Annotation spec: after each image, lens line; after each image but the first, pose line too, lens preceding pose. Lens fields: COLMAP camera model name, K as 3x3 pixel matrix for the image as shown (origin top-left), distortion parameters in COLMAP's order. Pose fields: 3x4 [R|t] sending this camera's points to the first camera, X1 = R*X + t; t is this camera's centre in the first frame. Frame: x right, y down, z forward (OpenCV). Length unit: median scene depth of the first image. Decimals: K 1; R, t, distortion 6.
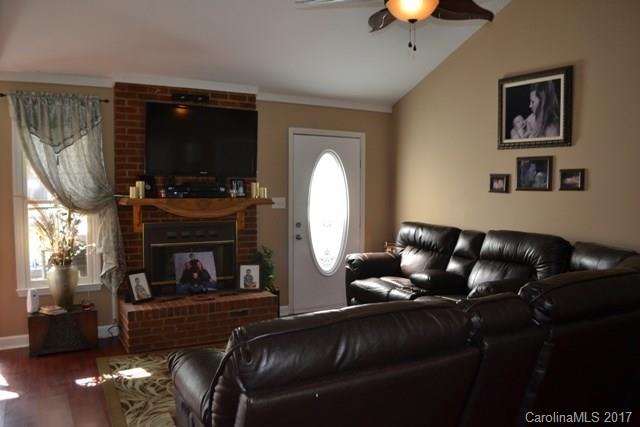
lens RADIAL K [[512.8, 0, 320.0], [0, 512.8, 213.5], [0, 0, 1]] dist [-0.076280, 0.004217]
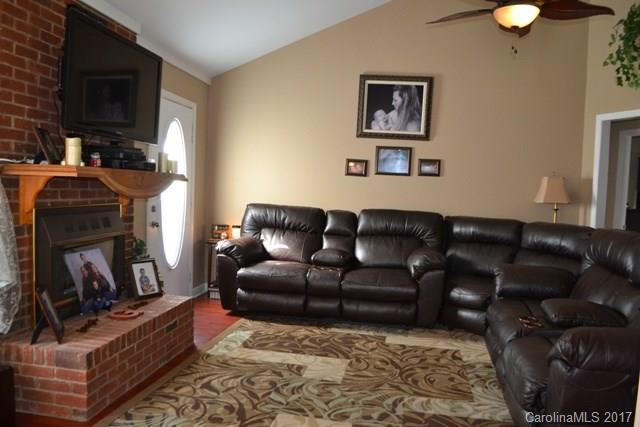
lens RADIAL K [[512.8, 0, 320.0], [0, 512.8, 213.5], [0, 0, 1]] dist [-0.076280, 0.004217]
pose [[0.621003, -0.023693, 0.783450, -0.614924], [0.003684, 0.999620, 0.027310, 0.010917], [-0.783800, -0.014073, 0.620854, 0.378838]]
